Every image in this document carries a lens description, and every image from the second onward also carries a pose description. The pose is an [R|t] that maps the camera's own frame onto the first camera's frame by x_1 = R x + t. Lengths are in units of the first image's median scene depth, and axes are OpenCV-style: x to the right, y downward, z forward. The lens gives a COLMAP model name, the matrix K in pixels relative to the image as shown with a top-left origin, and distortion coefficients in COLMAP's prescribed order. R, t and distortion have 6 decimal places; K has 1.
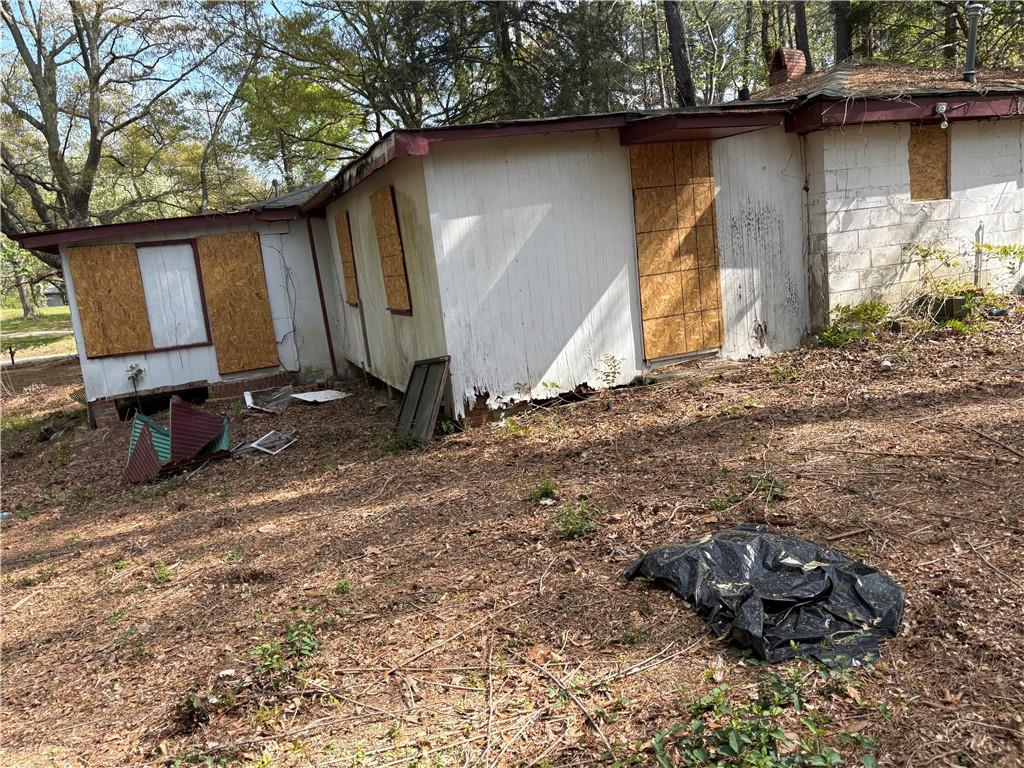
lens RADIAL K [[760.3, 0, 512.0], [0, 760.3, 384.0], [0, 0, 1]] dist [0.040008, -0.039987]
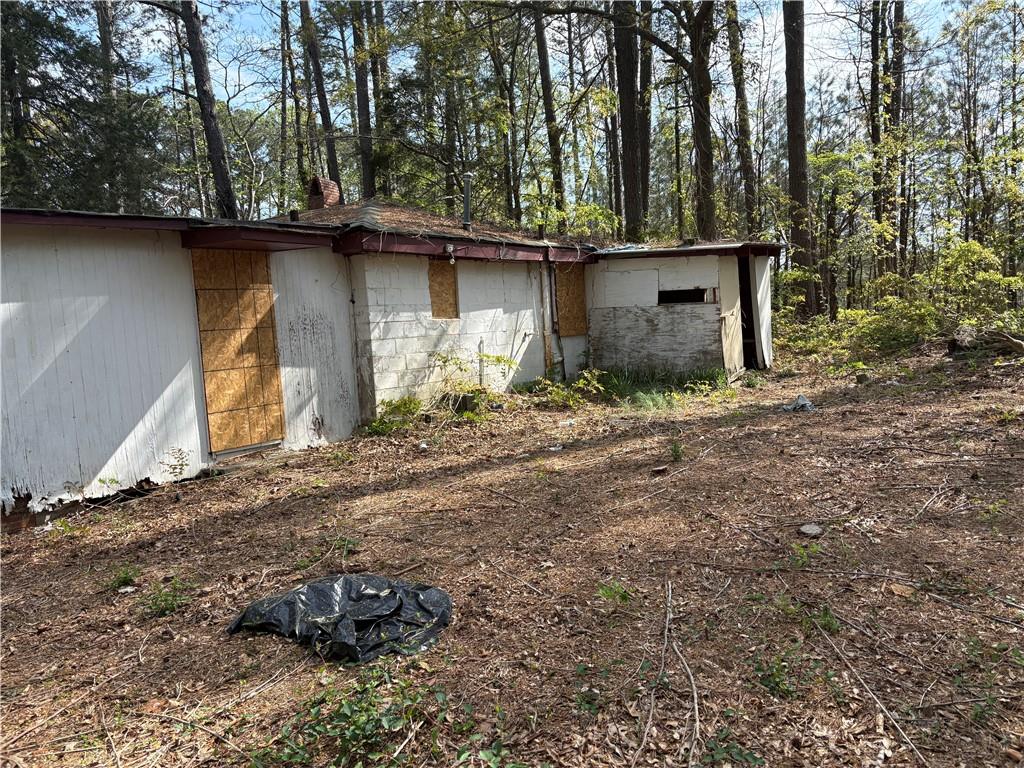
lens RADIAL K [[760.3, 0, 512.0], [0, 760.3, 384.0], [0, 0, 1]] dist [0.040008, -0.039987]
pose [[0.834677, 0.014032, 0.550561, -0.061893], [0.061891, 0.990953, -0.119086, 0.027903], [-0.547251, 0.133473, 0.826257, -0.093662]]
